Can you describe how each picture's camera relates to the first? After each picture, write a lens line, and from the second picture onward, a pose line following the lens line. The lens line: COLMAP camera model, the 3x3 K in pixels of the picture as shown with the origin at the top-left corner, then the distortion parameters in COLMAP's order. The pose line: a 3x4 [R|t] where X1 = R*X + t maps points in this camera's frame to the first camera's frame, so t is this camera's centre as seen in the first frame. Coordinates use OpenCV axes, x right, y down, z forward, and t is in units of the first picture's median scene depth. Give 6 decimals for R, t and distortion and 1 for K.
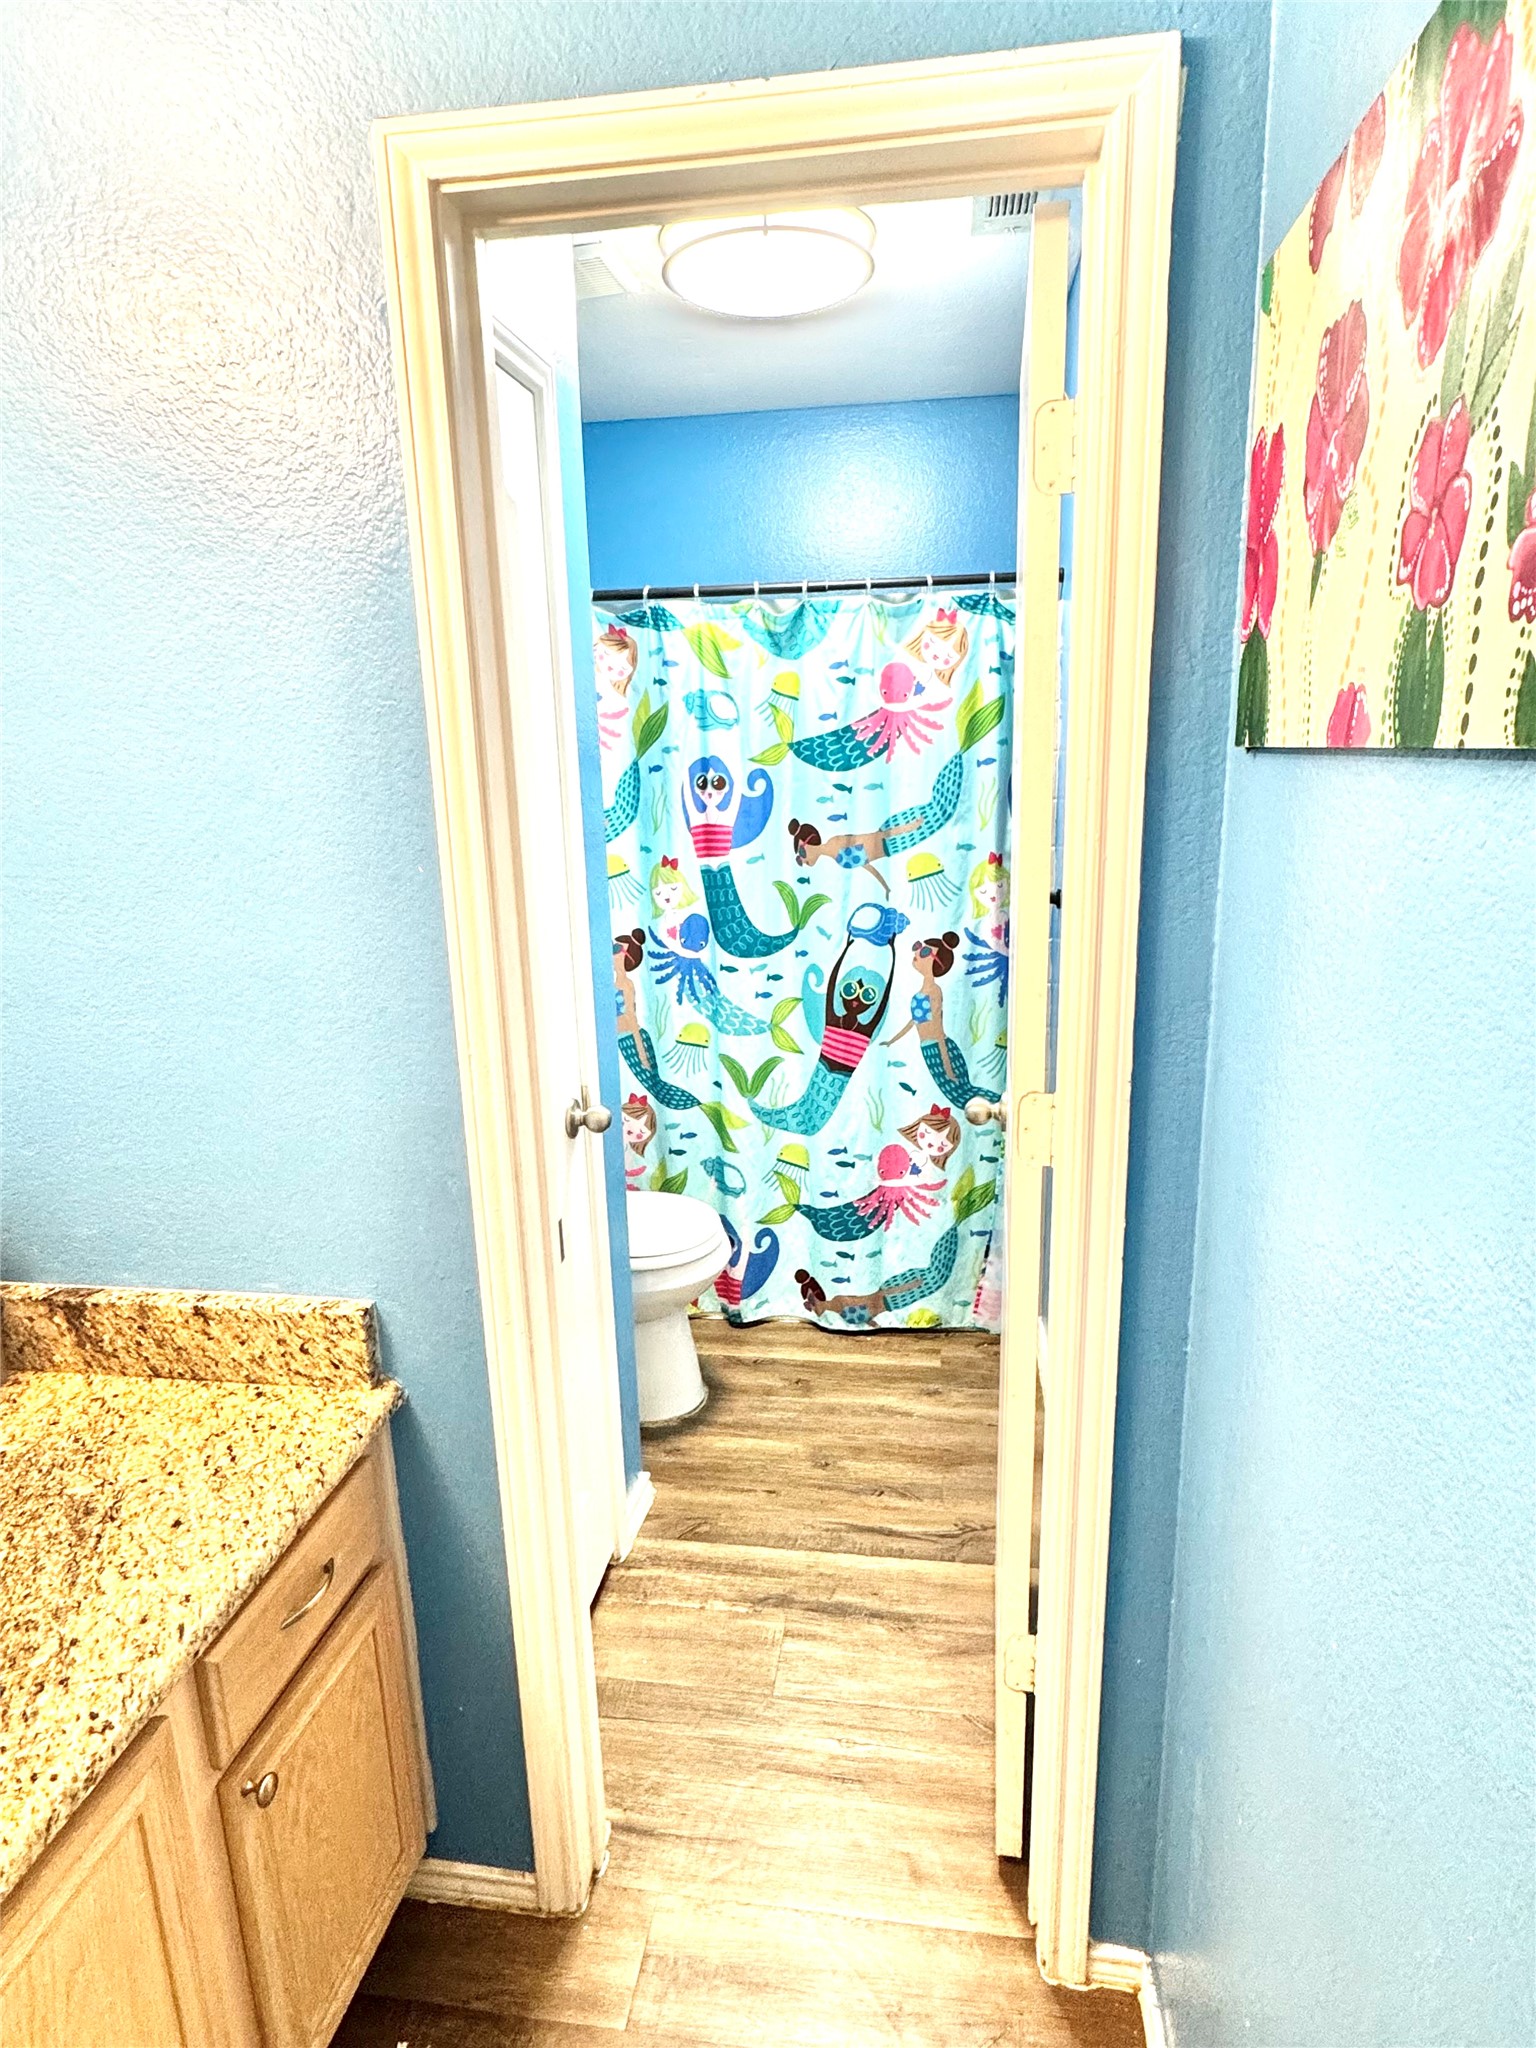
lens RADIAL K [[1157.1, 0, 773.3], [0, 1157.1, 1023.1], [0, 0, 1]] dist [-0.003669, -0.000211]
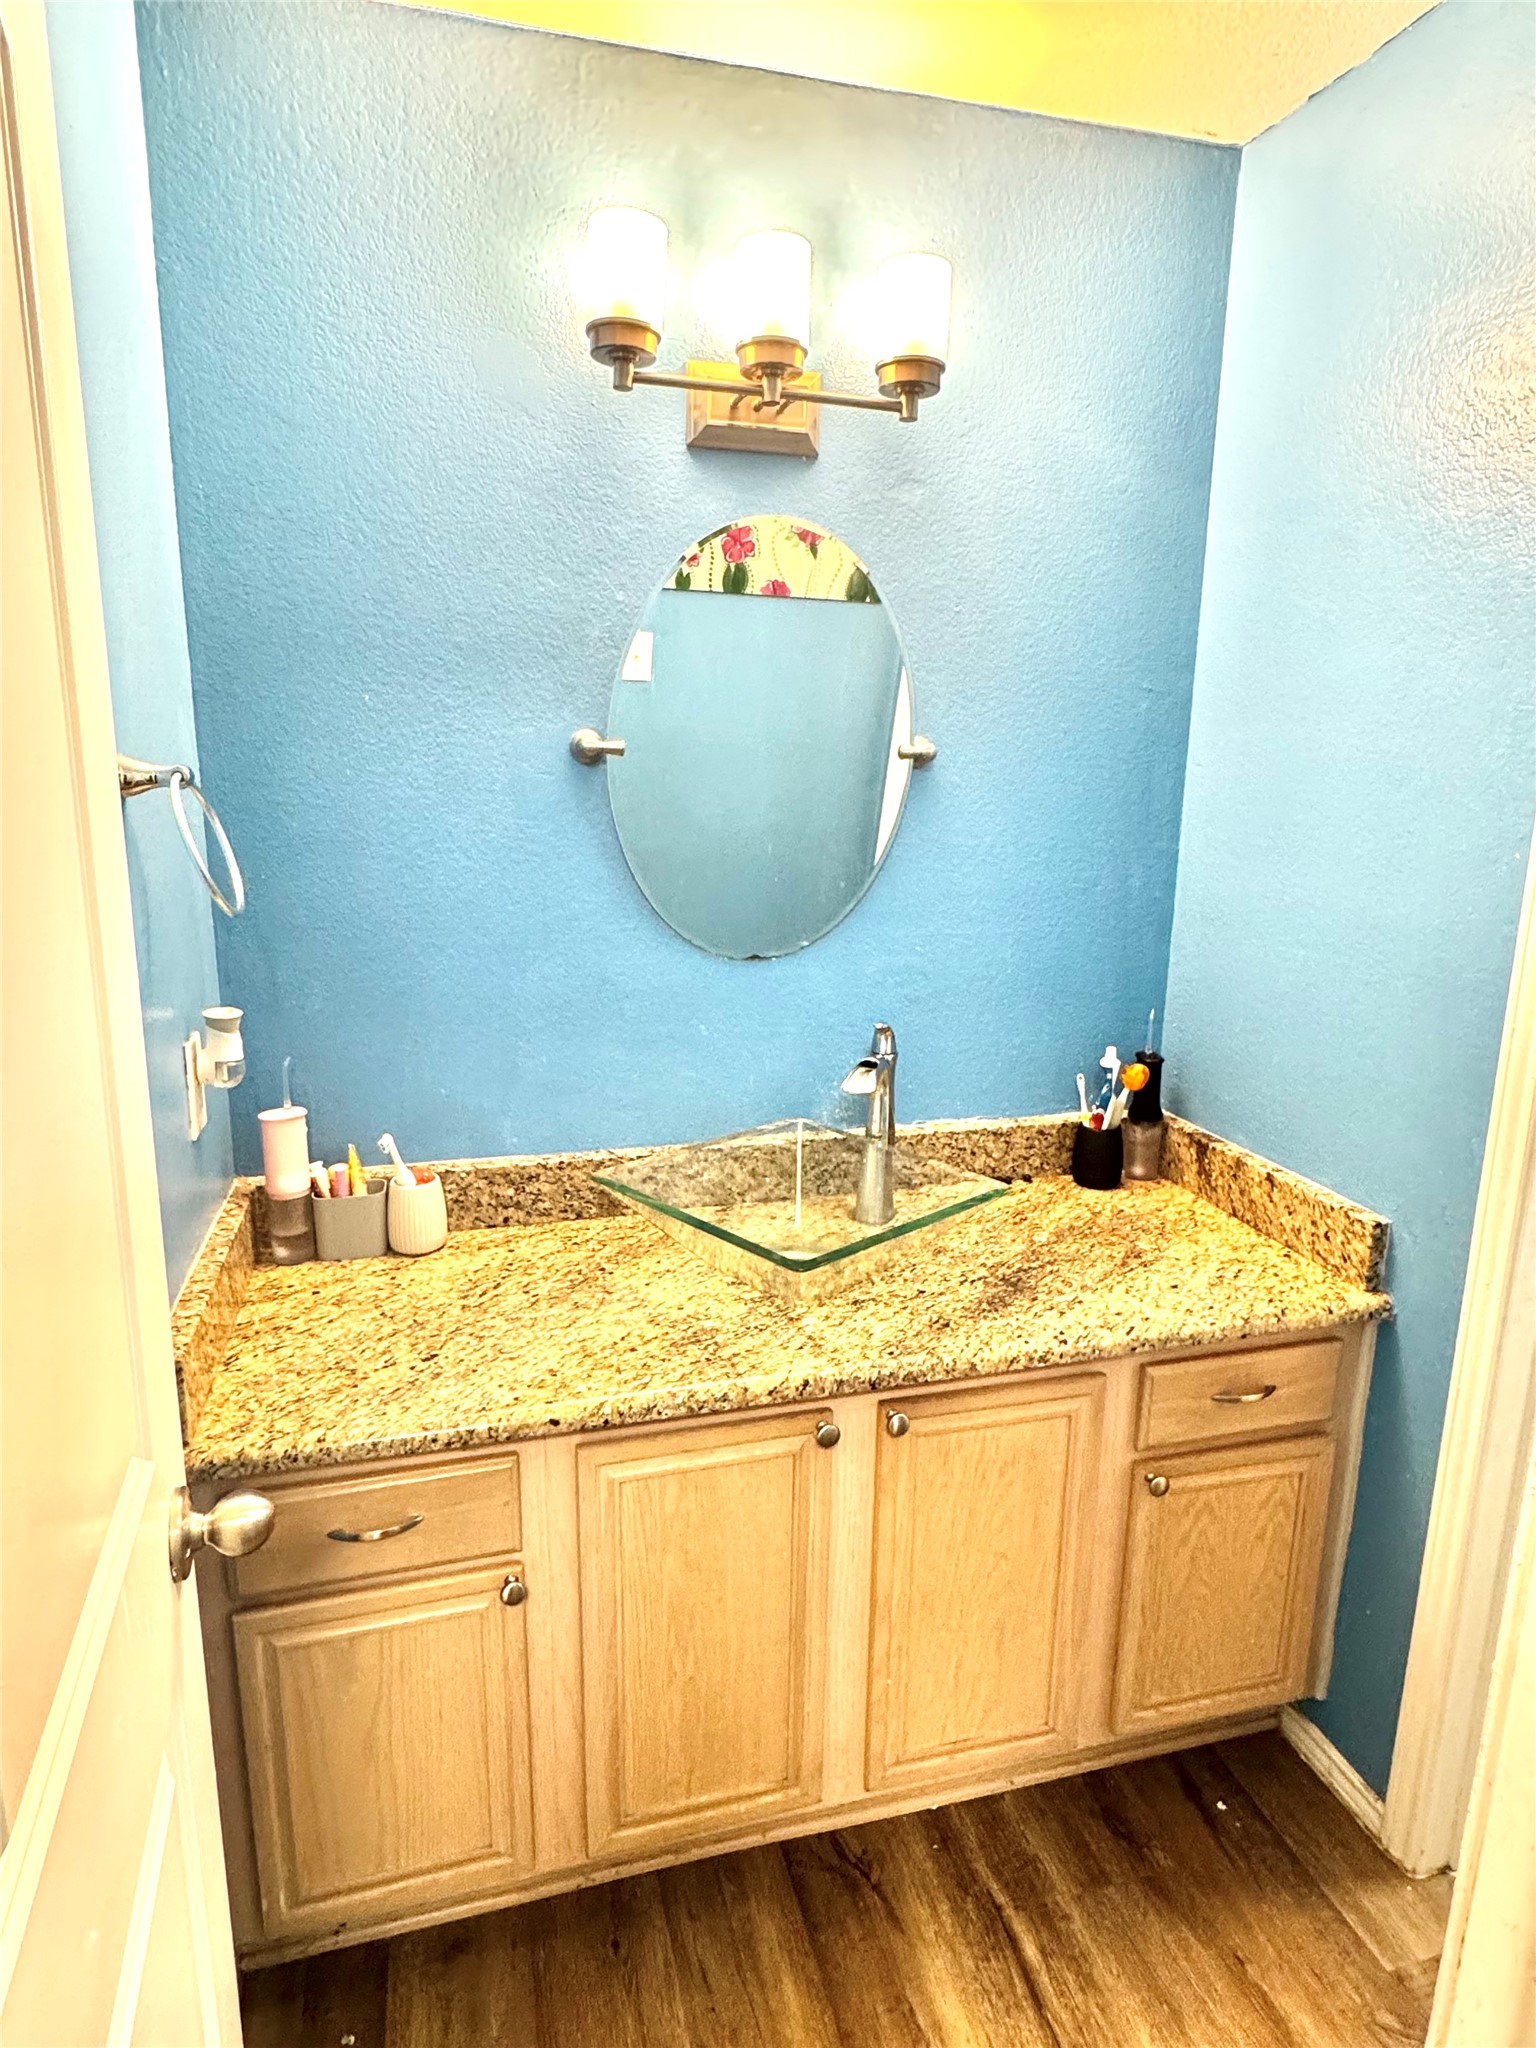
lens RADIAL K [[1157.1, 0, 769.0], [0, 1157.1, 1021.9], [0, 0, 1]] dist [-0.003669, -0.000211]
pose [[0.398795, 0.225439, -0.888898, 0.391516], [-0.241939, 0.960834, 0.135139, 0.041762], [0.884550, 0.161167, 0.437718, -0.093330]]
